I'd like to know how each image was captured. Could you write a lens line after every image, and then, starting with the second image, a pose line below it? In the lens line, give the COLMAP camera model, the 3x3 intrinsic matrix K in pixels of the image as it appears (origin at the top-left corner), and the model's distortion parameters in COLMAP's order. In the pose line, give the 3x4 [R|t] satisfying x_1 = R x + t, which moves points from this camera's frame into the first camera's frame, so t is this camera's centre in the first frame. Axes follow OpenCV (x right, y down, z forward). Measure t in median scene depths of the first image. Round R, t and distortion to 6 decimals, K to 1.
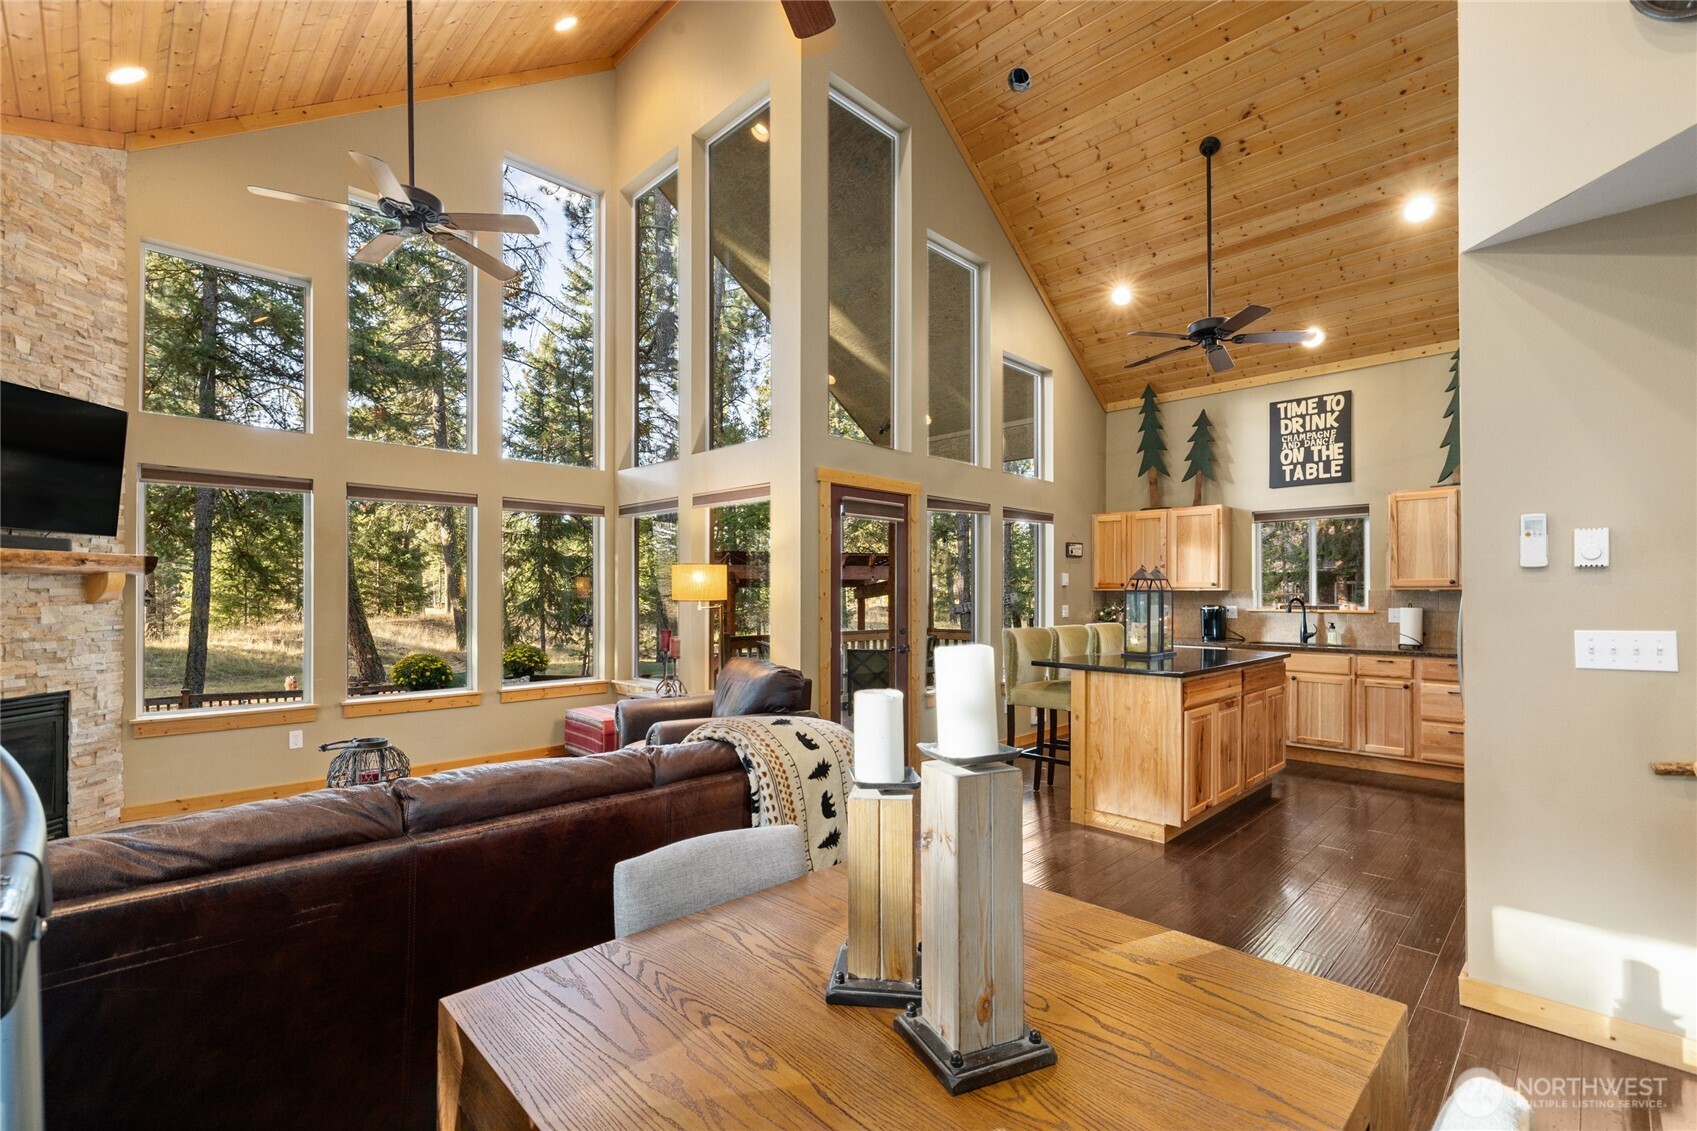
lens RADIAL K [[742.2, 0, 849.2], [0, 742.2, 591.6], [0, 0, 1]] dist [-0.004188, 0.000426]
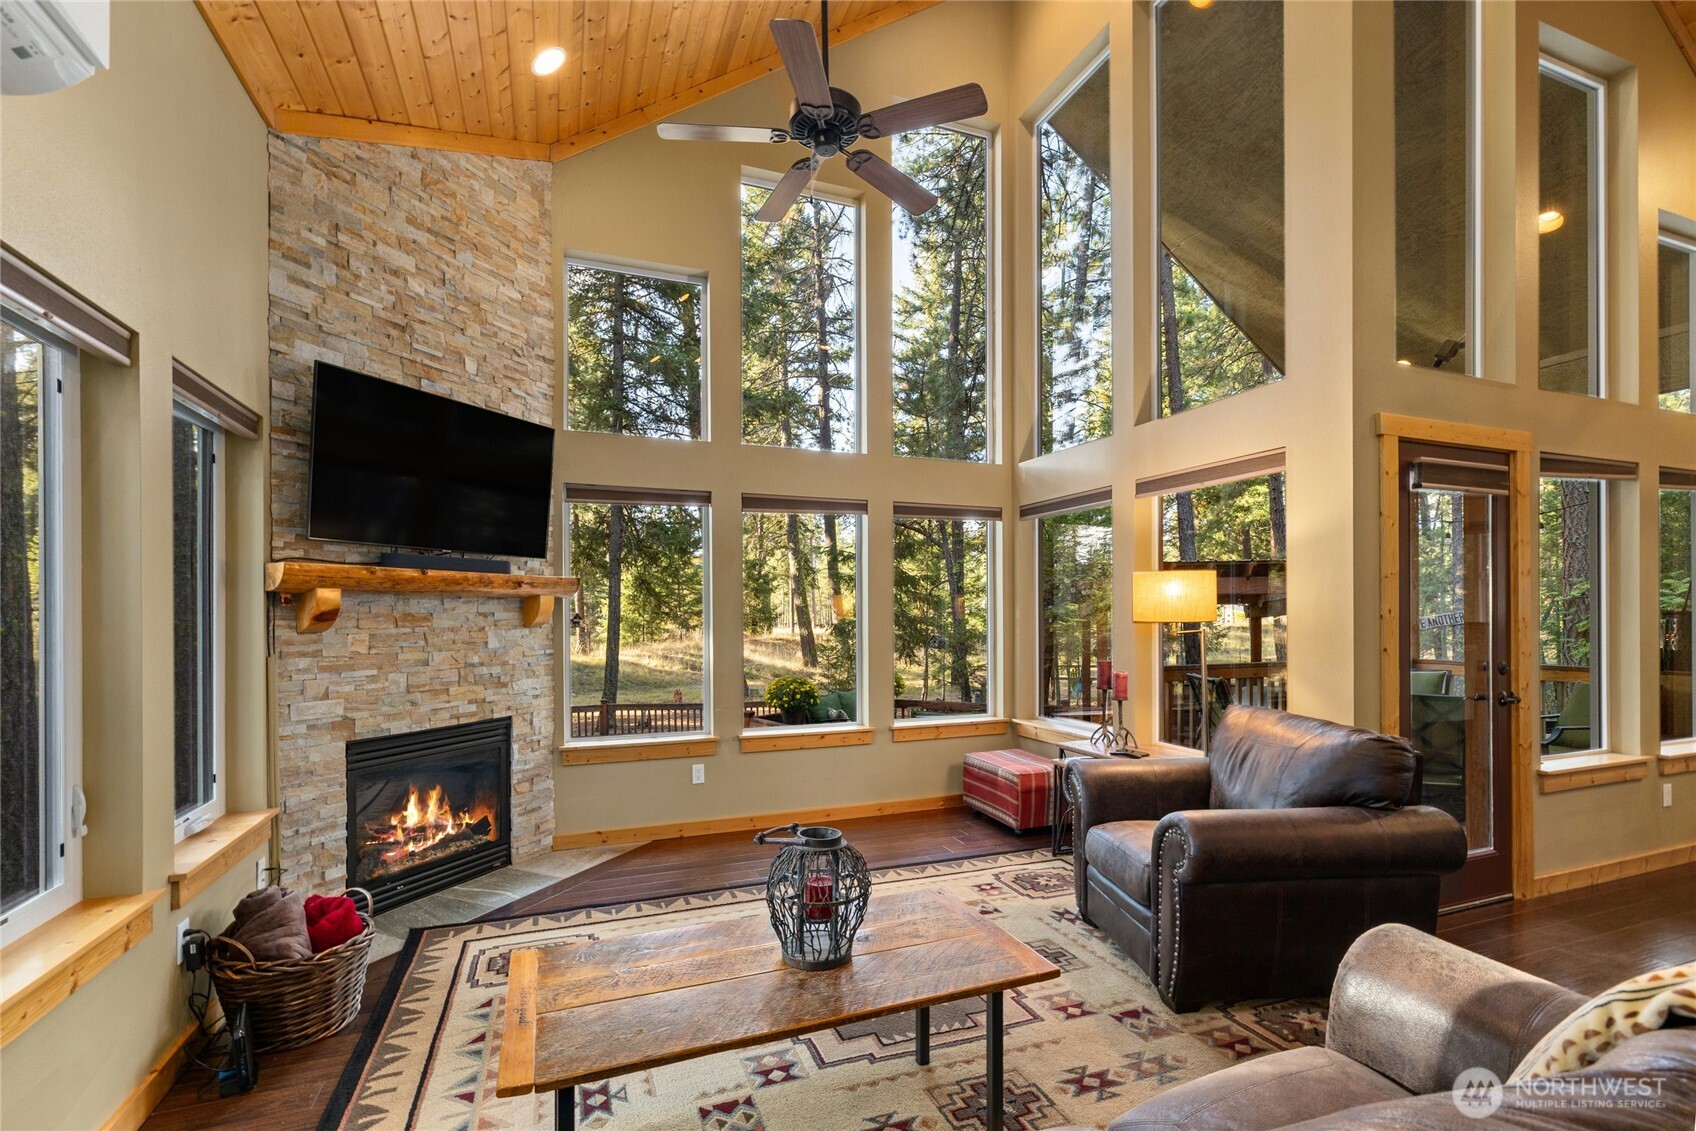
lens RADIAL K [[752.3, 0, 847.3], [0, 752.3, 613.7], [0, 0, 1]] dist [0.001204, 0.000271]
pose [[0.913863, -0.006549, -0.405970, -0.193297], [0.007672, 0.999970, 0.001138, 0.000161], [0.405950, -0.004155, 0.913886, 0.216155]]
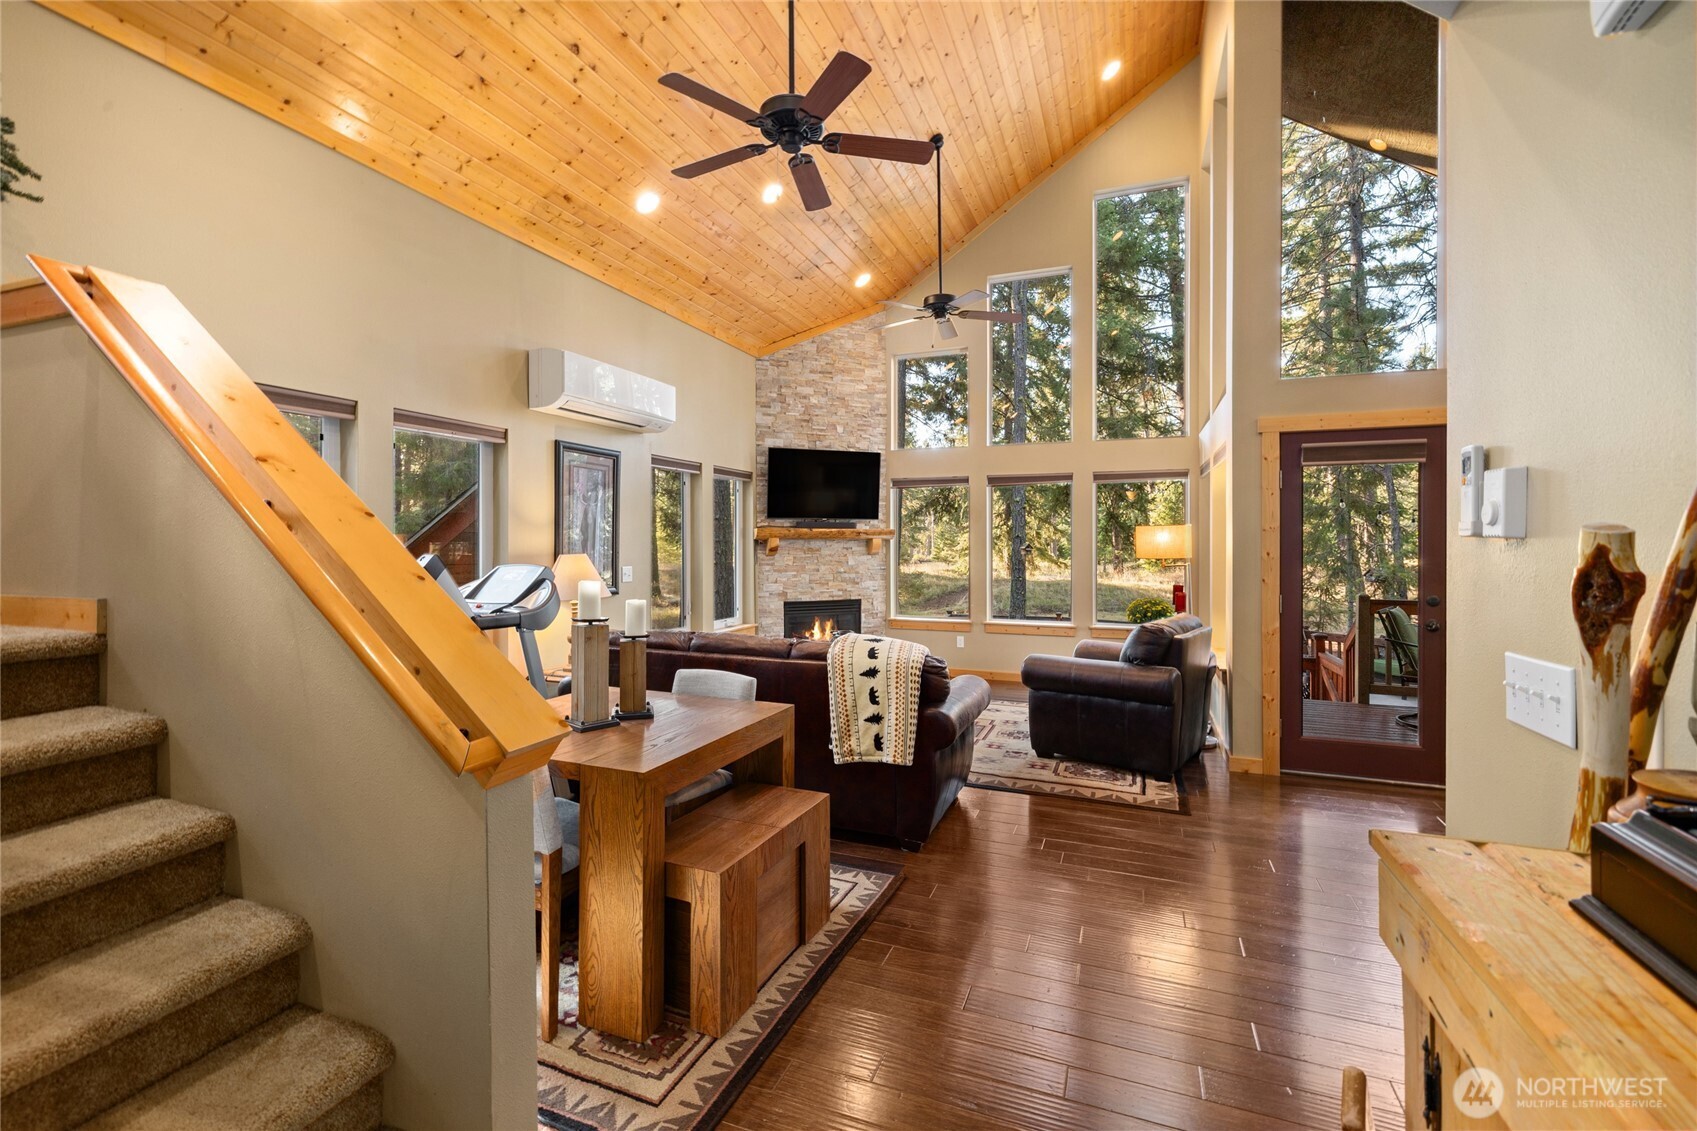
lens RADIAL K [[736.6, 0, 843.9], [0, 736.6, 547.9], [0, 0, 1]] dist [0.000936, 0.000131]
pose [[0.396090, 0.005808, -0.918193, 0.590329], [0.004247, 0.999958, 0.008157, -0.014680], [0.918202, -0.007130, 0.396048, 0.146929]]
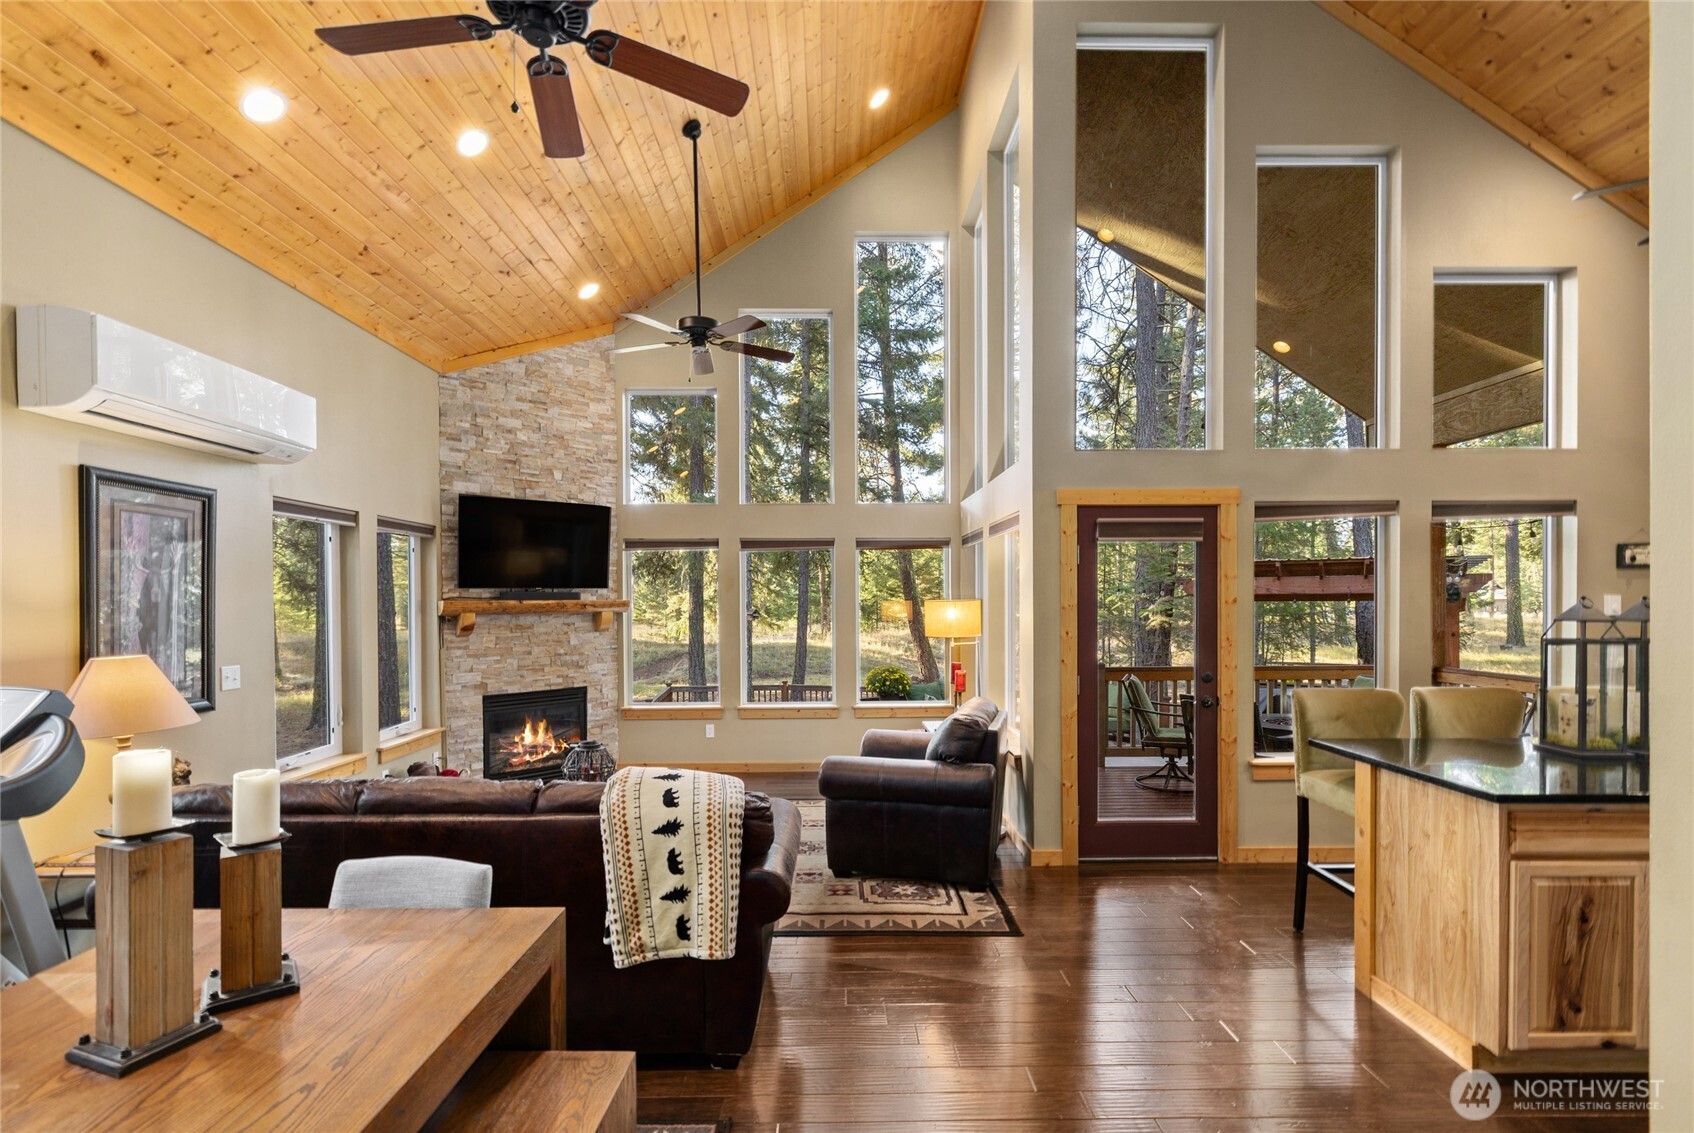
lens RADIAL K [[762.1, 0, 845.5], [0, 762.1, 609.3], [0, 0, 1]] dist [0.004238, -0.000352]
pose [[0.718685, 0.002326, -0.695332, 0.398459], [0.008996, 0.999880, 0.012643, -0.038716], [0.695278, -0.015341, 0.718578, 0.167793]]
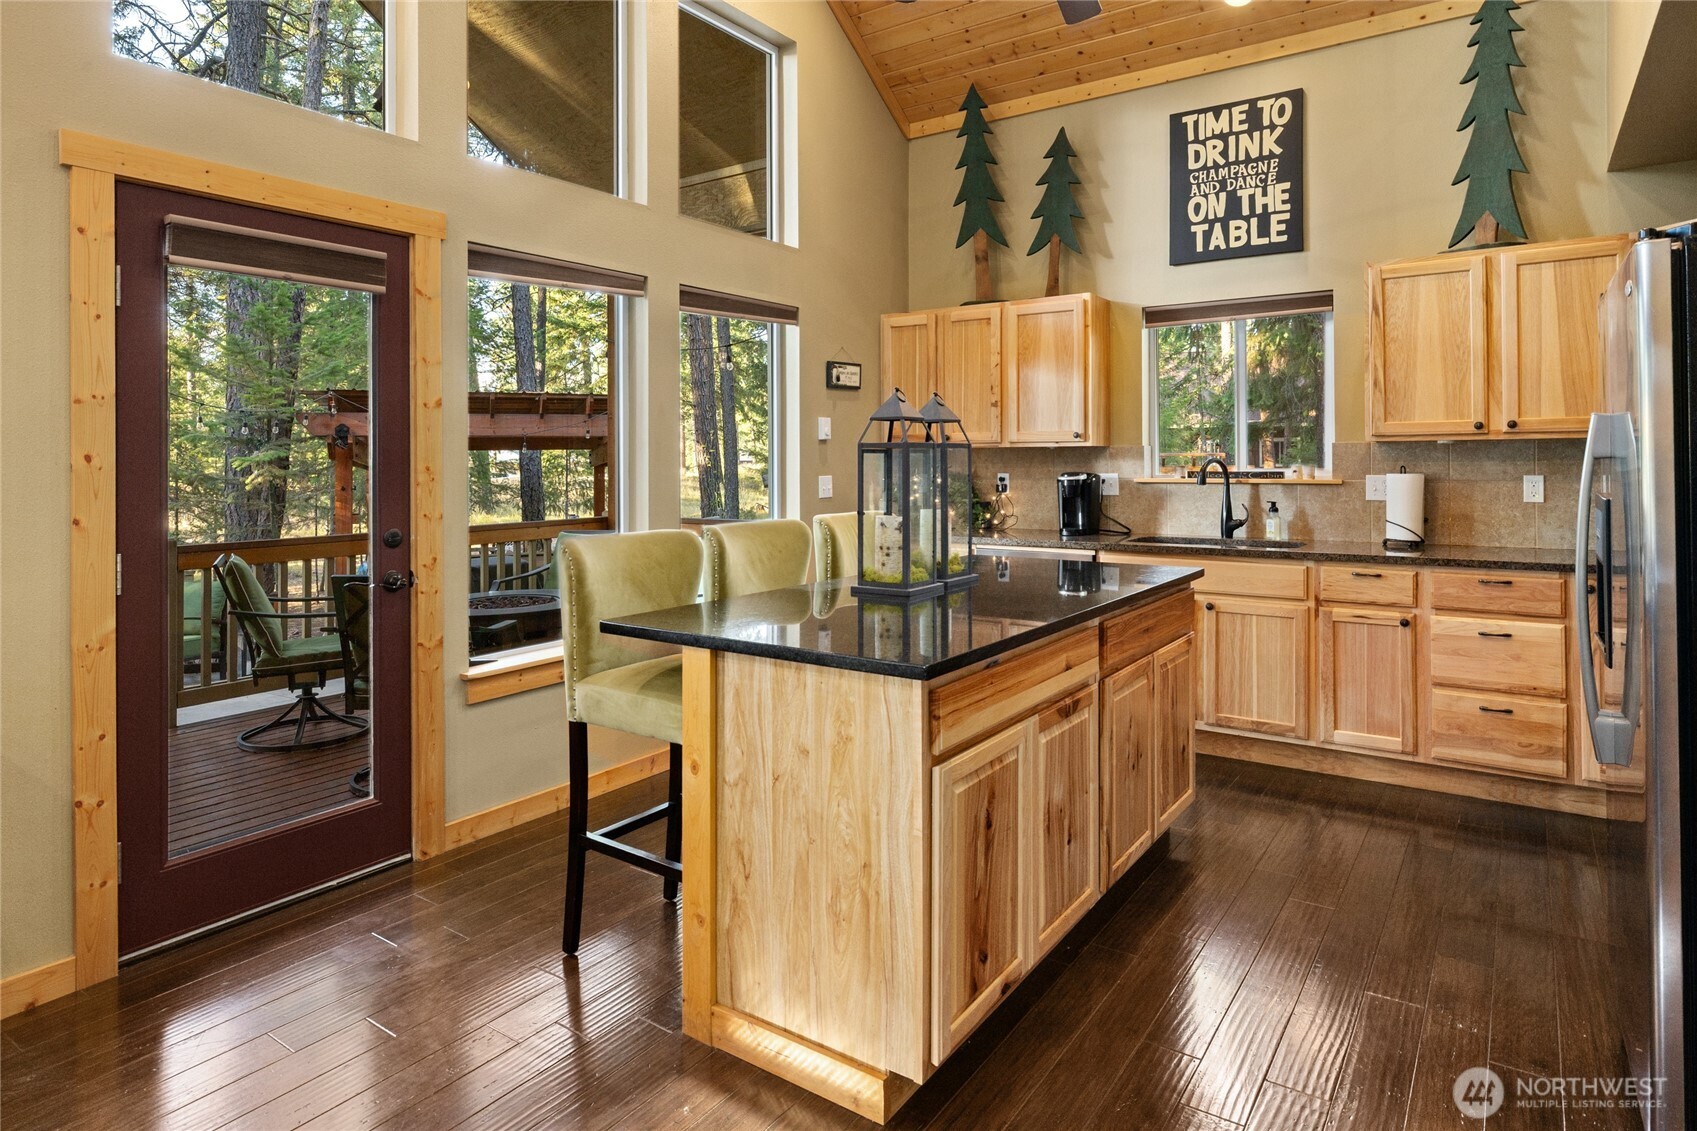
lens RADIAL K [[956.2, 0, 844.6], [0, 956.2, 467.3], [0, 0, 1]] dist [0.004252, 0.000061]
pose [[0.985265, -0.011160, 0.170672, 0.265973], [0.009254, 0.999886, 0.011957, 0.005253], [-0.170786, -0.010202, 0.985255, 0.435720]]
